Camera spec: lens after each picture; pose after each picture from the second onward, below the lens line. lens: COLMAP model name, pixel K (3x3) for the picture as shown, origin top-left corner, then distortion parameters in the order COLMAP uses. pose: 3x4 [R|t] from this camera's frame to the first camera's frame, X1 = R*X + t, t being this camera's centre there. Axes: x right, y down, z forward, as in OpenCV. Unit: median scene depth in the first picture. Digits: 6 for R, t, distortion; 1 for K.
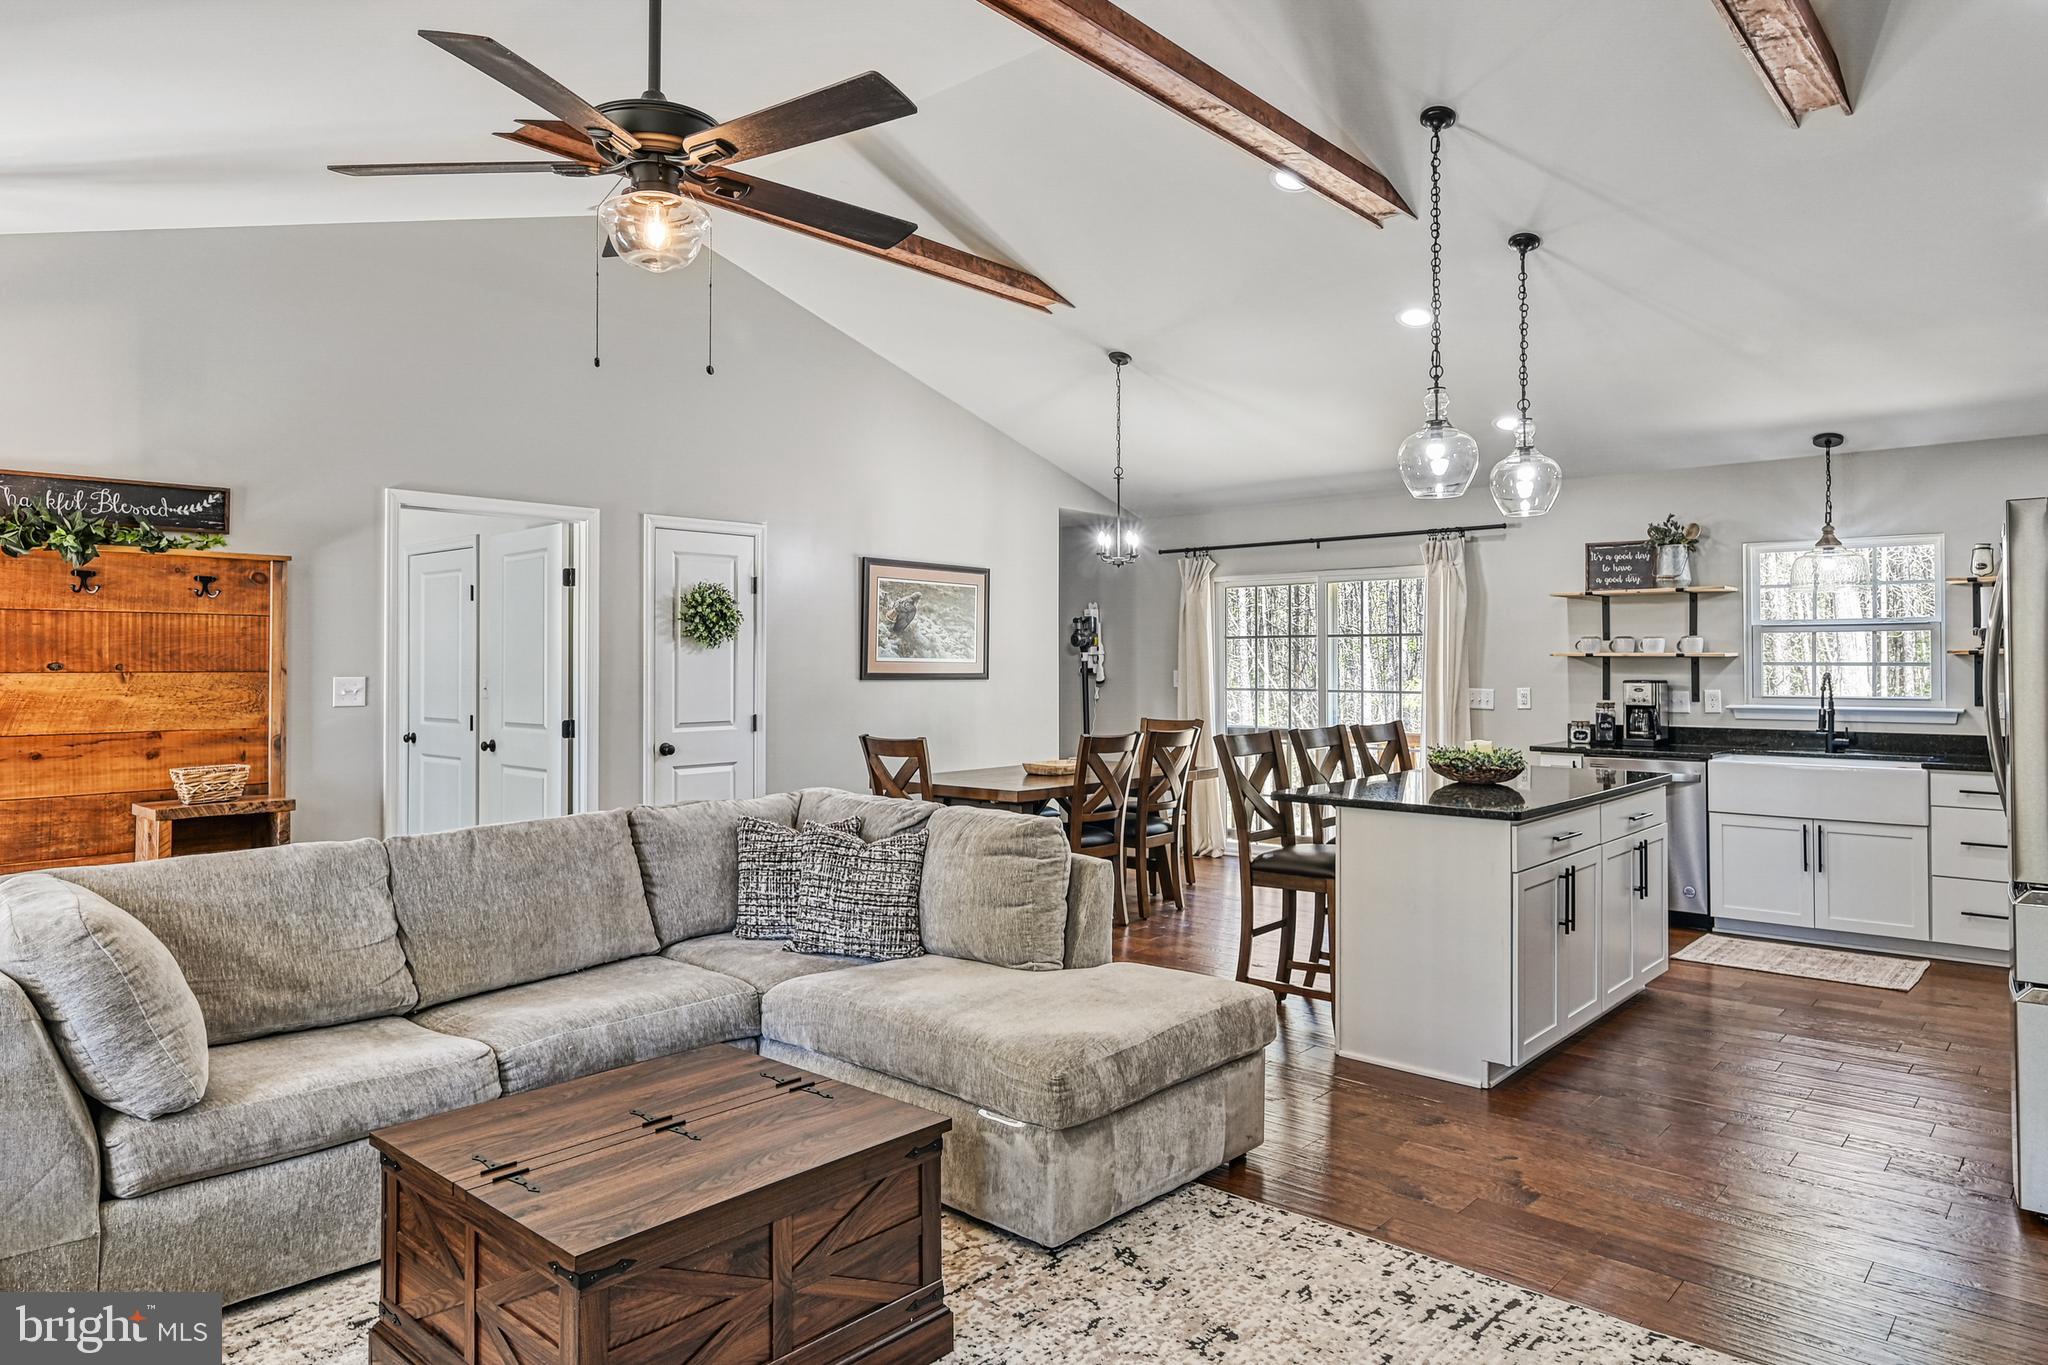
lens RADIAL K [[1267.0, 0, 1031.1], [0, 1267.0, 655.2], [0, 0, 1]] dist [-0.002877, -0.000379]
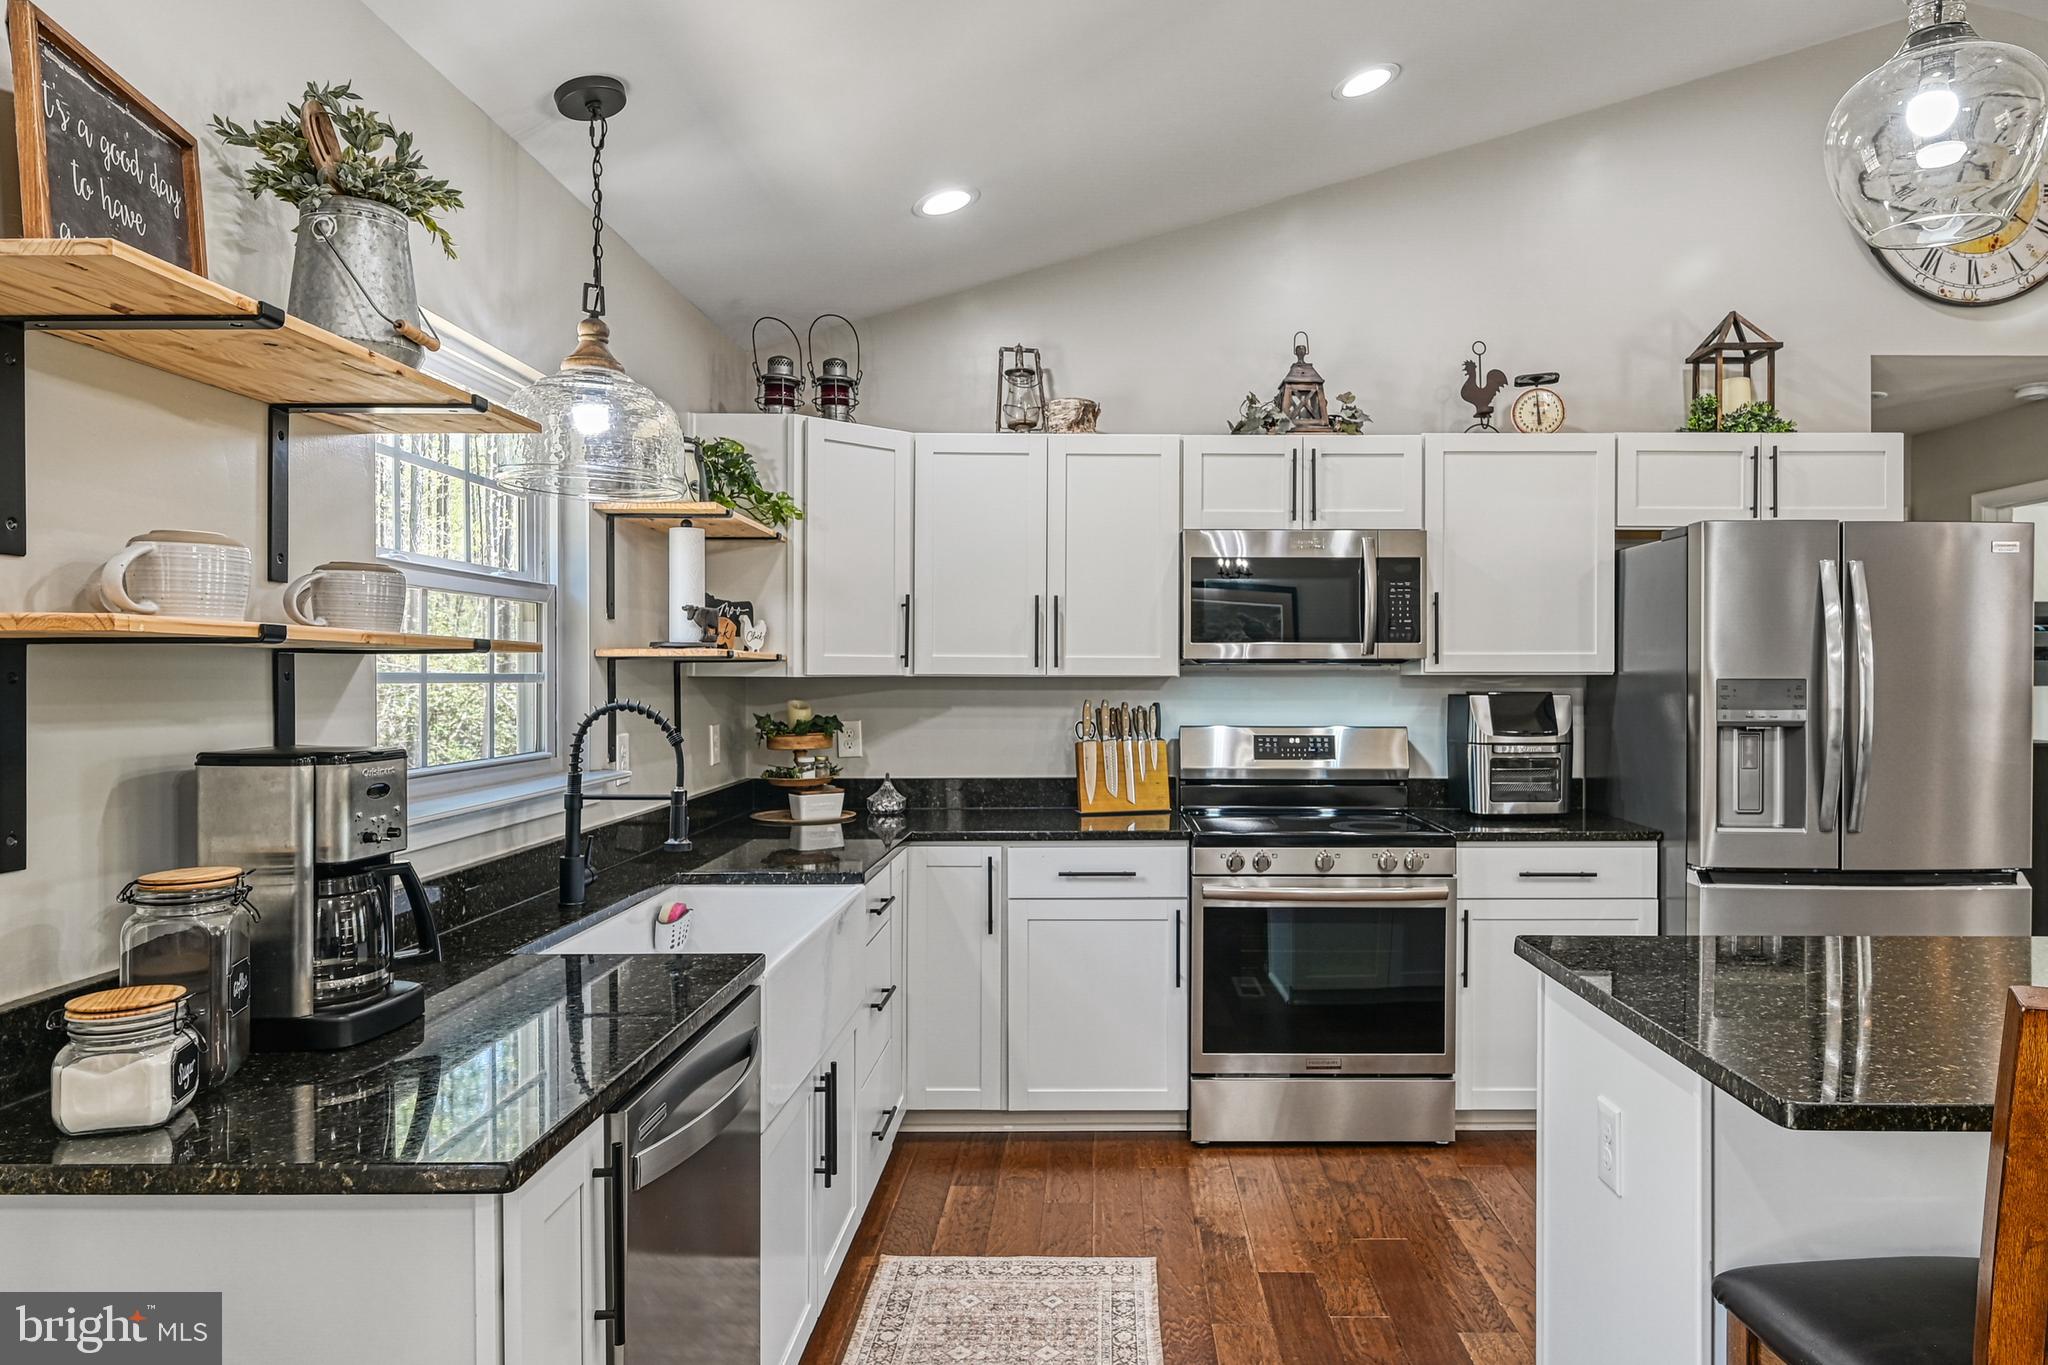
lens RADIAL K [[1287.7, 0, 1117.5], [0, 1287.7, 680.1], [0, 0, 1]] dist [-0.000165, 0.000159]
pose [[-0.667629, -0.001517, 0.744493, 0.302914], [-0.002257, 0.999997, 0.000013, 0.010041], [-0.744491, -0.001672, -0.667631, 1.507051]]
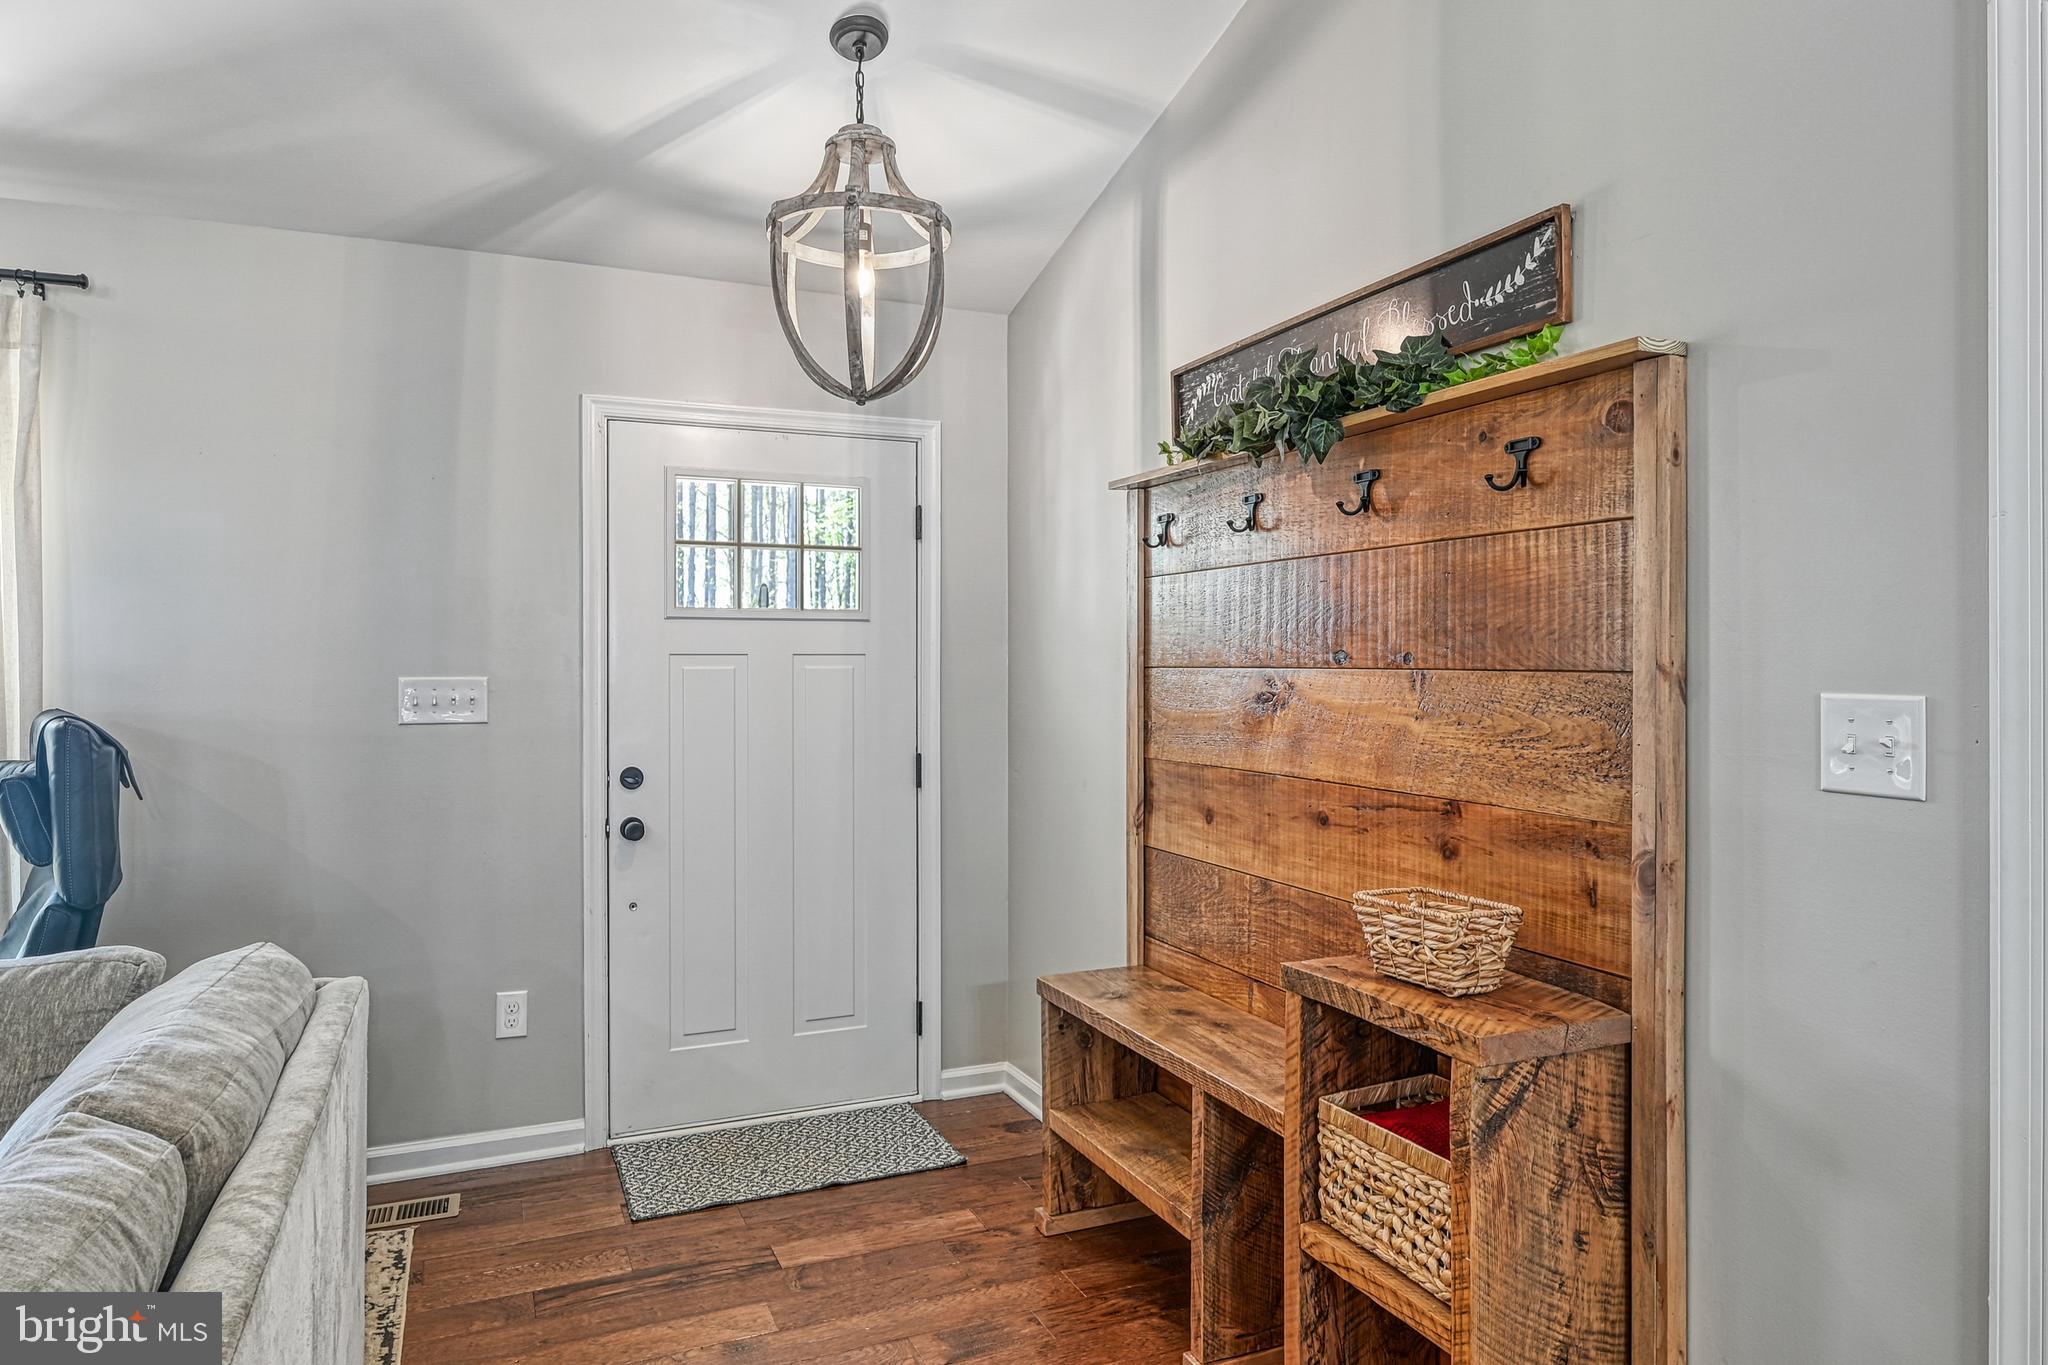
lens RADIAL K [[1267.0, 0, 1031.1], [0, 1267.0, 655.2], [0, 0, 1]] dist [-0.002877, -0.000379]
pose [[-0.419570, 0.001269, -0.907722, -0.210777], [0.008840, 0.999957, -0.002688, 0.007847], [0.907680, -0.009152, -0.419563, 1.029892]]
